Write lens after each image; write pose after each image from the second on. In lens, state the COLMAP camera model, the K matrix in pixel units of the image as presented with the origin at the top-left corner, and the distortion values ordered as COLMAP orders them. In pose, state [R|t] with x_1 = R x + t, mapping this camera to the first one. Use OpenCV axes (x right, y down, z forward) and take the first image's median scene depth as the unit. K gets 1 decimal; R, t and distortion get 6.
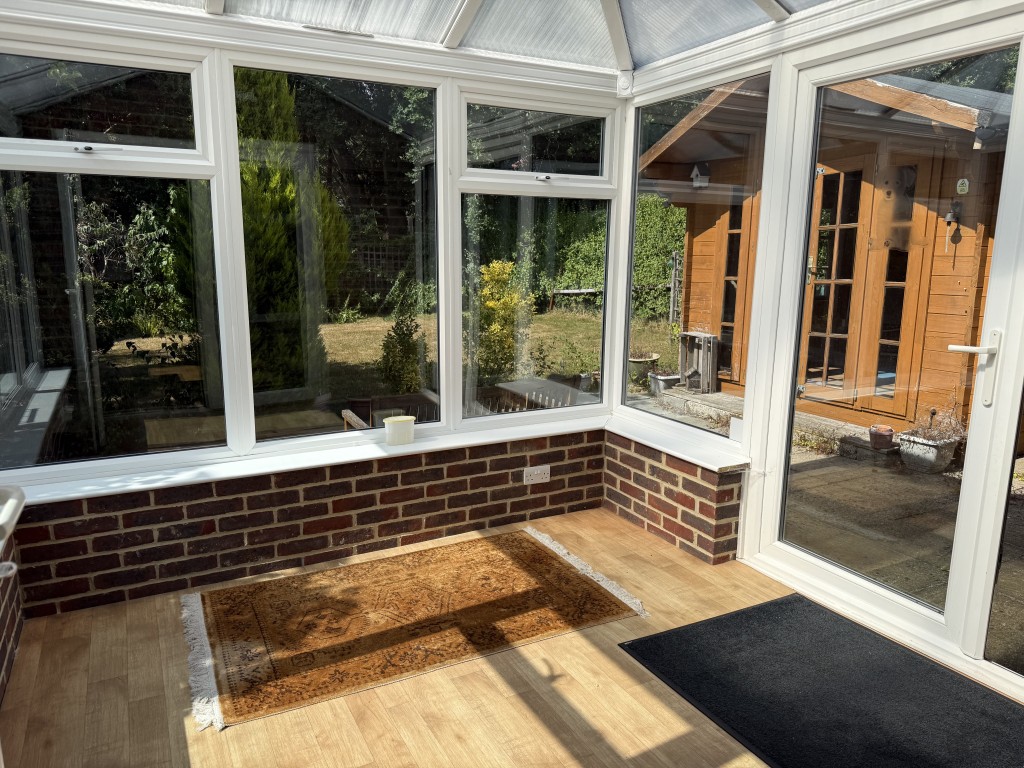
lens RADIAL K [[716.3, 0, 507.9], [0, 716.3, 387.3], [0, 0, 1]] dist [-0.012391, -0.004497]
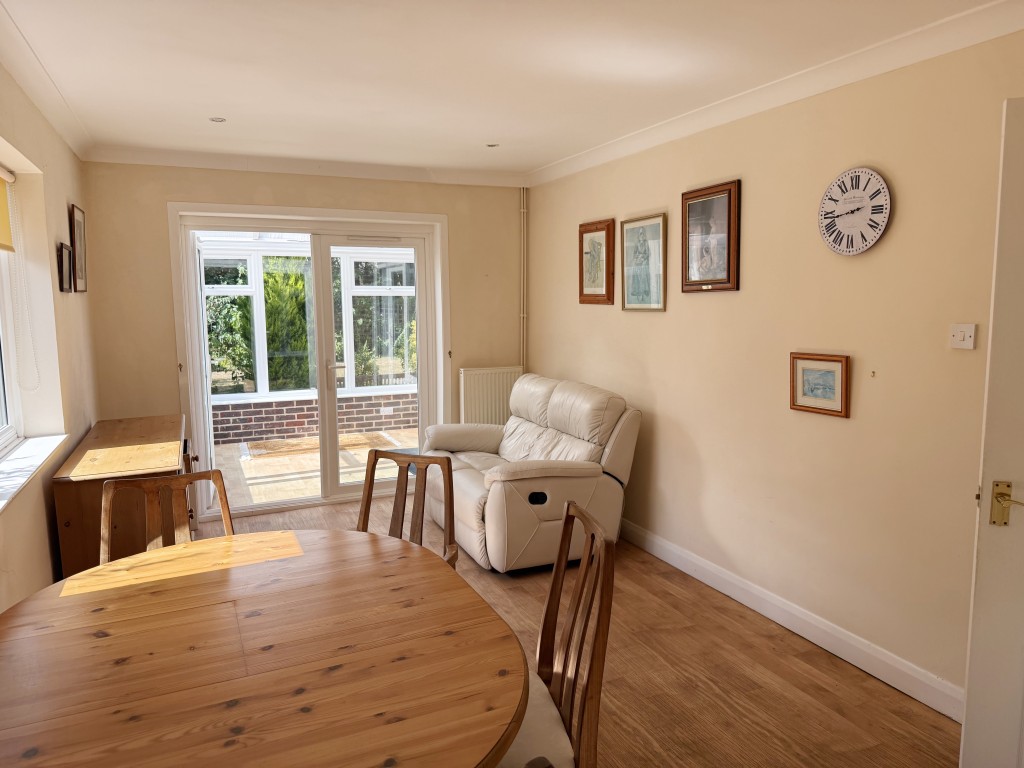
lens RADIAL K [[716.3, 0, 516.6], [0, 716.3, 380.4], [0, 0, 1]] dist [-0.012391, -0.004497]
pose [[0.997866, -0.005377, -0.065075, 0.631798], [0.000386, 0.997071, -0.076475, 0.205031], [0.065296, 0.076286, 0.994946, -1.354329]]
